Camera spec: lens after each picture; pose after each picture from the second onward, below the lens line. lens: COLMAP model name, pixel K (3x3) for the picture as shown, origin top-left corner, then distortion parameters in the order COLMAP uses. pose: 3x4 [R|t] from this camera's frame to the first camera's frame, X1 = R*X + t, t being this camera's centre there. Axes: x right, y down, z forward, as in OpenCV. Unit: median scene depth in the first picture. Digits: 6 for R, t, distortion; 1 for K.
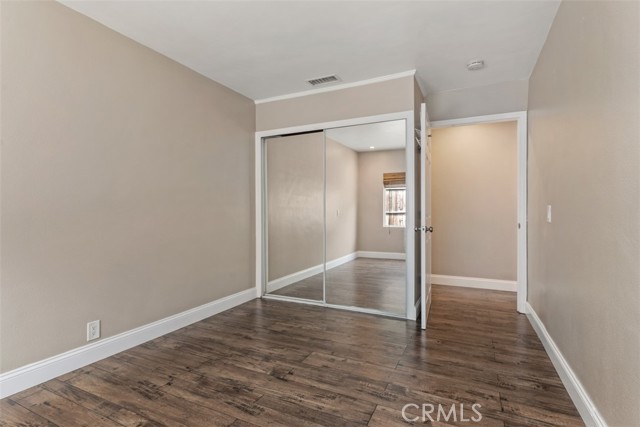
lens RADIAL K [[324.8, 0, 321.3], [0, 324.8, 207.9], [0, 0, 1]] dist [0.002285, -0.000422]
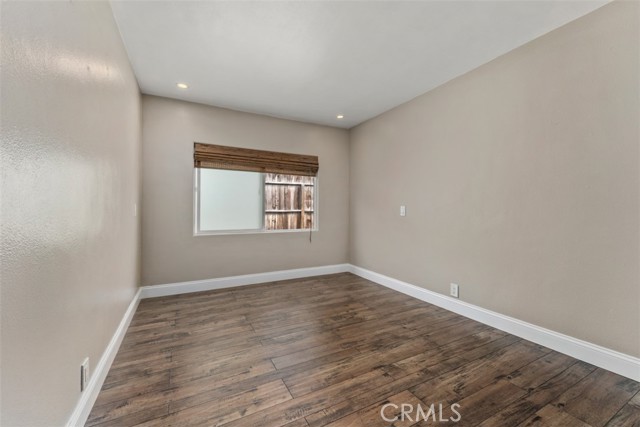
lens RADIAL K [[256.6, 0, 321.3], [0, 256.6, 215.6], [0, 0, 1]] dist [0.002293, 0.000148]
pose [[-0.595659, 0.015057, -0.803096, 0.635564], [0.010051, 0.999886, 0.011291, 0.015707], [0.803174, -0.001346, -0.595742, 1.297278]]
